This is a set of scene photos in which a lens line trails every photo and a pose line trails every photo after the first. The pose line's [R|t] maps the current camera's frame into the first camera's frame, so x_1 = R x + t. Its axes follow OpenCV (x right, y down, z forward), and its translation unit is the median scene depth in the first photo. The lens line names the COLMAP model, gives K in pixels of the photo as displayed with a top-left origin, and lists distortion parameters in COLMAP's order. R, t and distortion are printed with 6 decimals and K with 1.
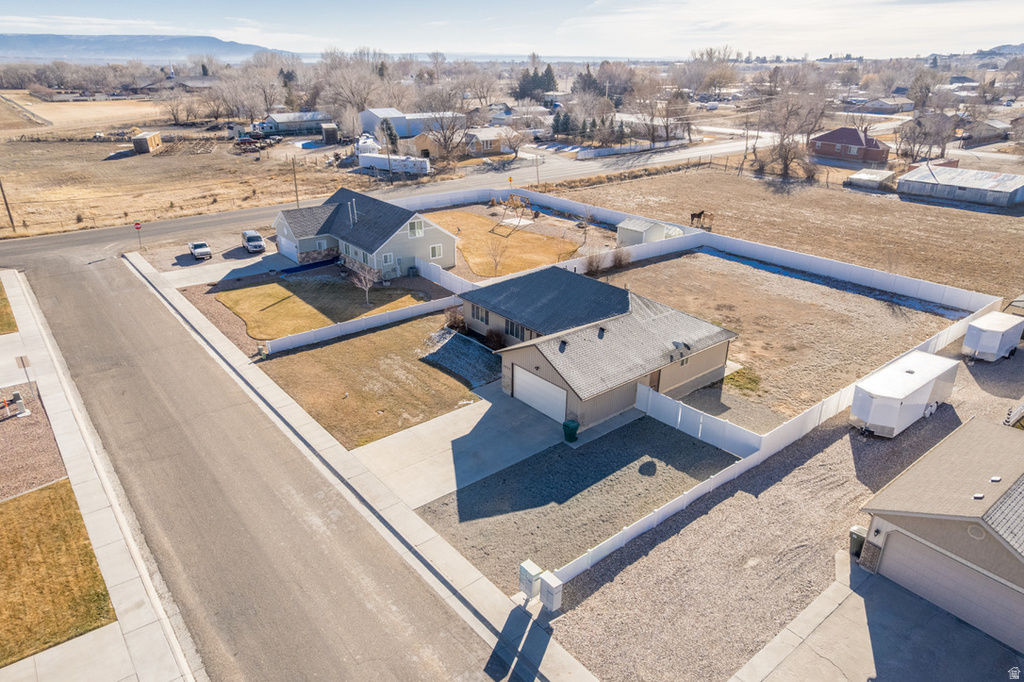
lens RADIAL K [[674.1, 0, 515.6], [0, 674.1, 342.6], [0, 0, 1]] dist [-0.066963, 0.051779]
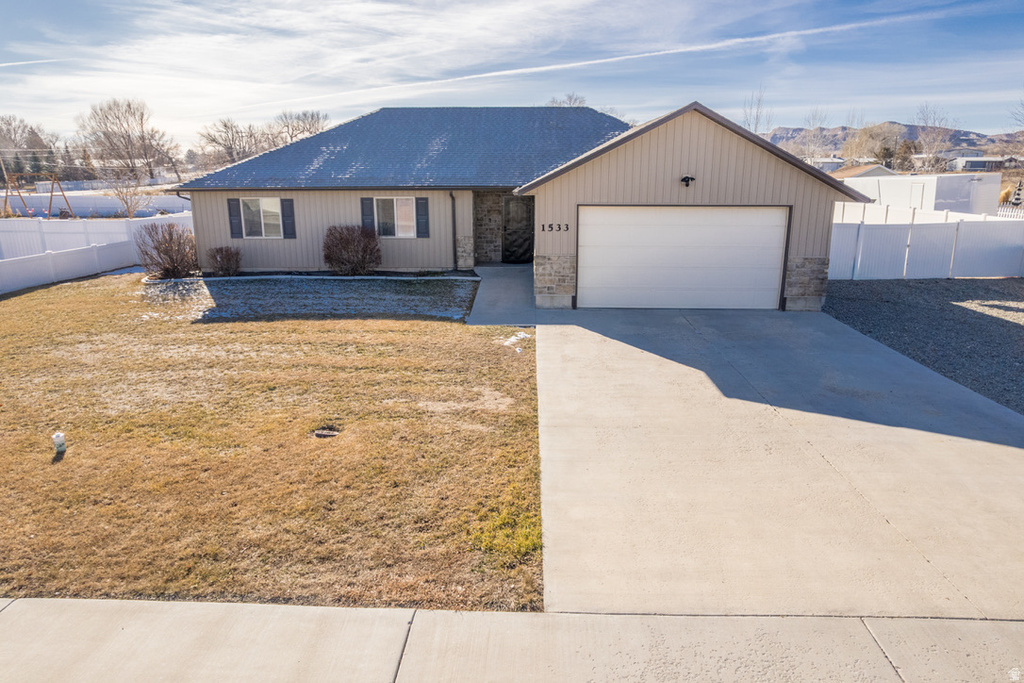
lens RADIAL K [[656.8, 0, 513.9], [0, 656.8, 357.6], [0, 0, 1]] dist [-0.077457, 0.070368]
pose [[0.666656, -0.219155, 0.712419, -0.216214], [0.303165, 0.952891, 0.009438, 0.068397], [-0.680926, 0.209689, 0.701691, 0.571094]]
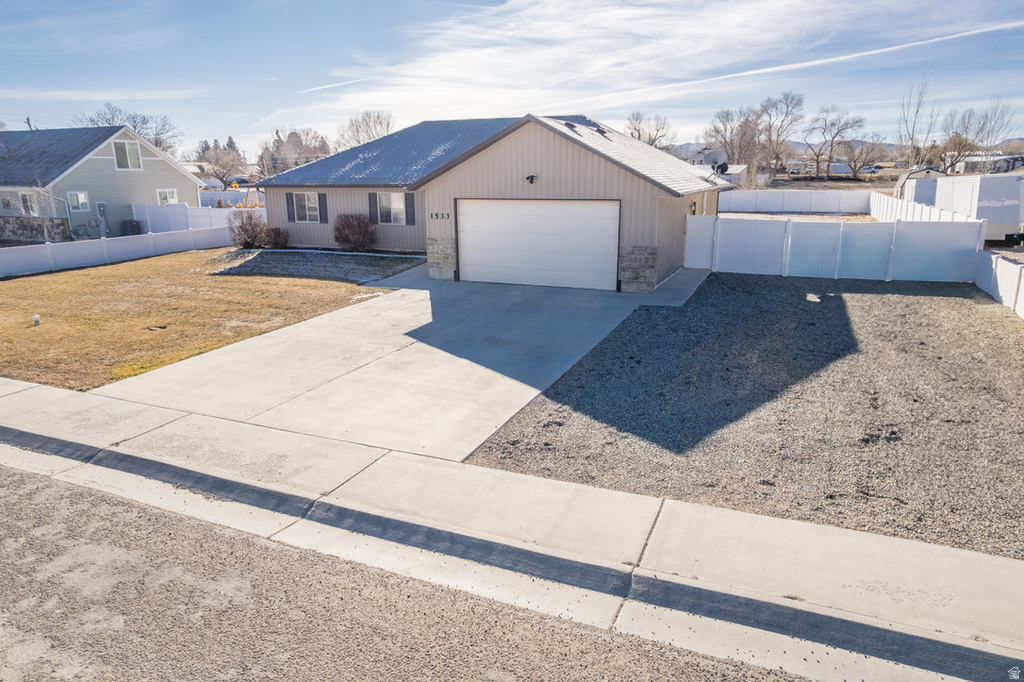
lens RADIAL K [[652.7, 0, 514.3], [0, 652.7, 350.5], [0, 0, 1]] dist [-0.076416, 0.071564]
pose [[0.889348, -0.138038, 0.435896, -0.128878], [0.195778, 0.976490, -0.090209, 0.130505], [-0.413196, 0.165566, 0.895465, 0.431351]]
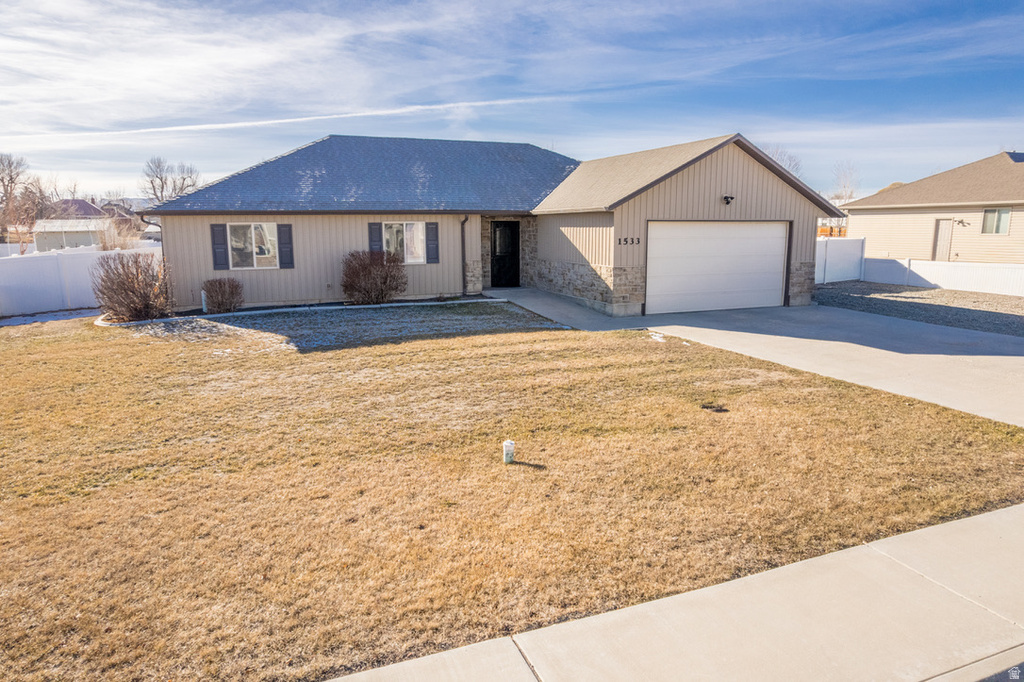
lens RADIAL K [[652.7, 0, 514.3], [0, 652.7, 350.5], [0, 0, 1]] dist [-0.076416, 0.071564]
pose [[0.303082, -0.194030, 0.933003, -0.294783], [0.384525, 0.920712, 0.066563, 0.032445], [-0.871942, 0.338589, 0.353660, 0.691089]]
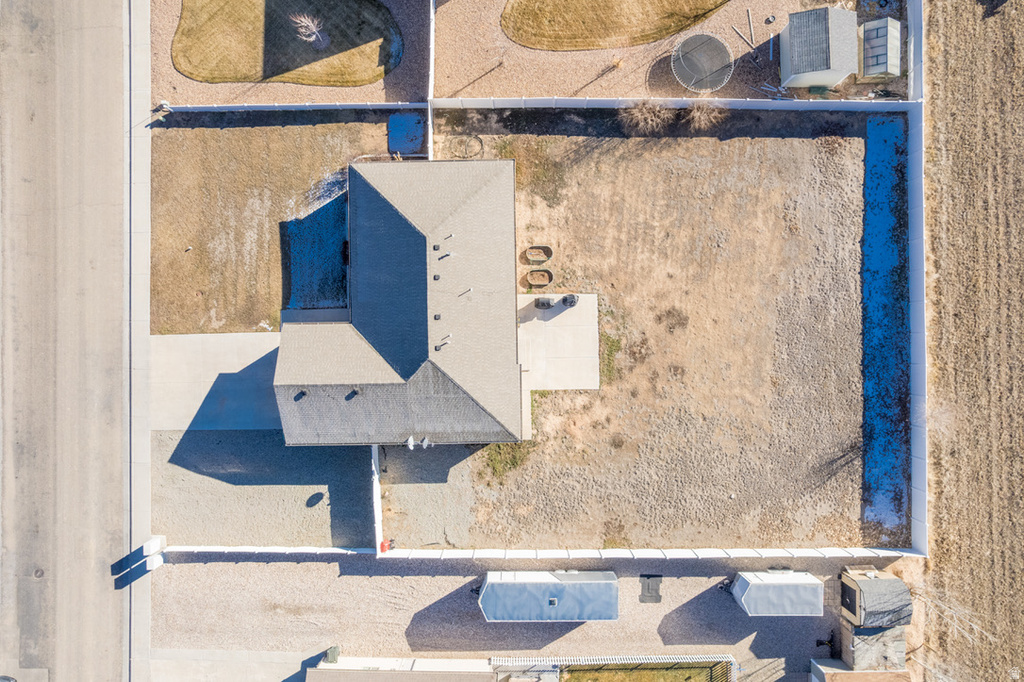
lens RADIAL K [[652.7, 0, 514.3], [0, 652.7, 350.5], [0, 0, 1]] dist [-0.076416, 0.071564]
pose [[0.775045, 0.631752, -0.013953, 0.206988], [-0.233362, 0.306674, 0.922764, -0.713834], [0.587237, -0.711928, 0.385113, 0.583336]]
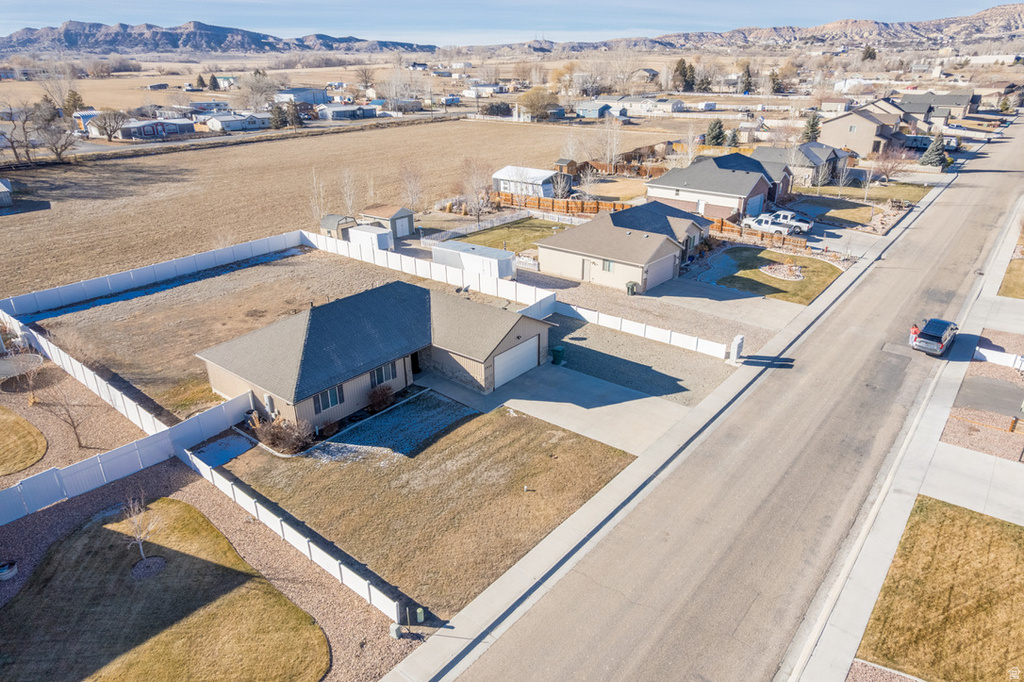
lens RADIAL K [[652.7, 0, 514.3], [0, 652.7, 350.5], [0, 0, 1]] dist [-0.076416, 0.071564]
pose [[-0.198426, -0.406088, 0.892031, -0.634695], [0.387860, 0.803298, 0.451970, -0.294332], [-0.900107, 0.435666, -0.001890, 0.699141]]
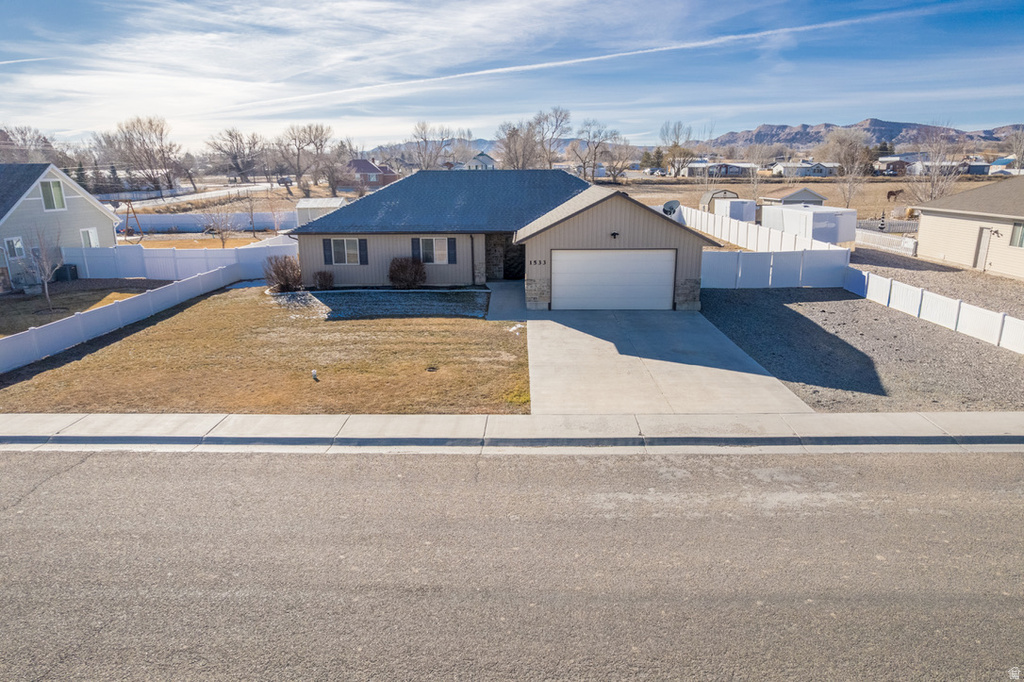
lens RADIAL K [[652.7, 0, 514.3], [0, 652.7, 350.5], [0, 0, 1]] dist [-0.076416, 0.071564]
pose [[0.653781, -0.221659, 0.723490, -0.348436], [0.311810, 0.950099, 0.009320, 0.073762], [-0.689452, 0.219498, 0.690272, 0.453469]]
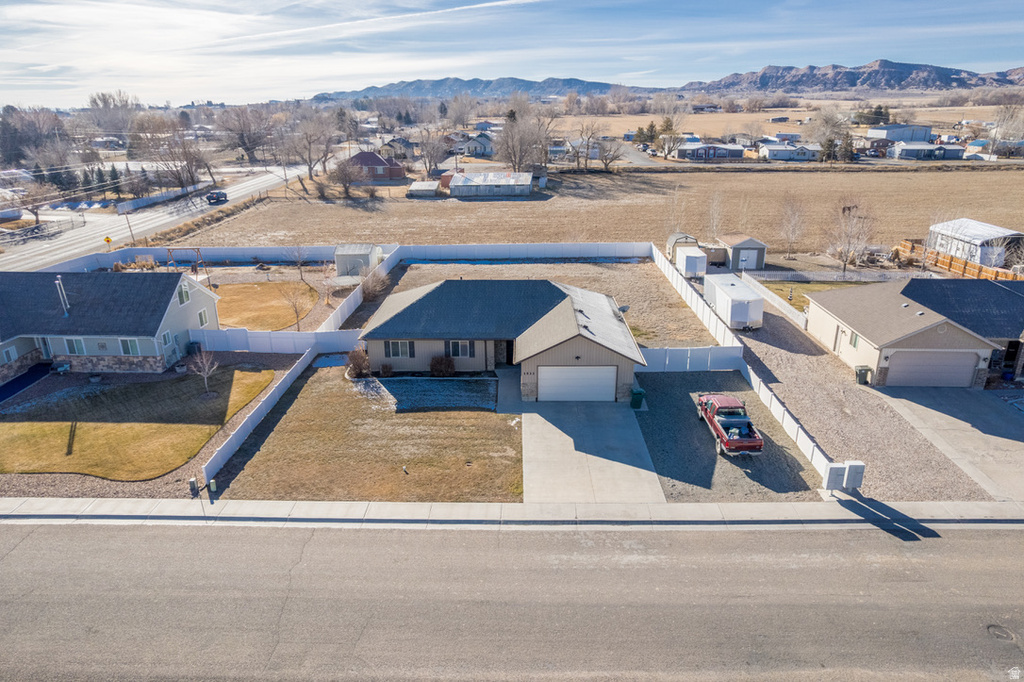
lens RADIAL K [[662.3, 0, 514.6], [0, 662.3, 343.3], [0, 0, 1]] dist [-0.075376, 0.073869]
pose [[0.650320, -0.271038, 0.709664, -0.505771], [0.310299, 0.947474, 0.077513, -0.062269], [-0.693397, 0.169800, 0.700264, 0.247672]]
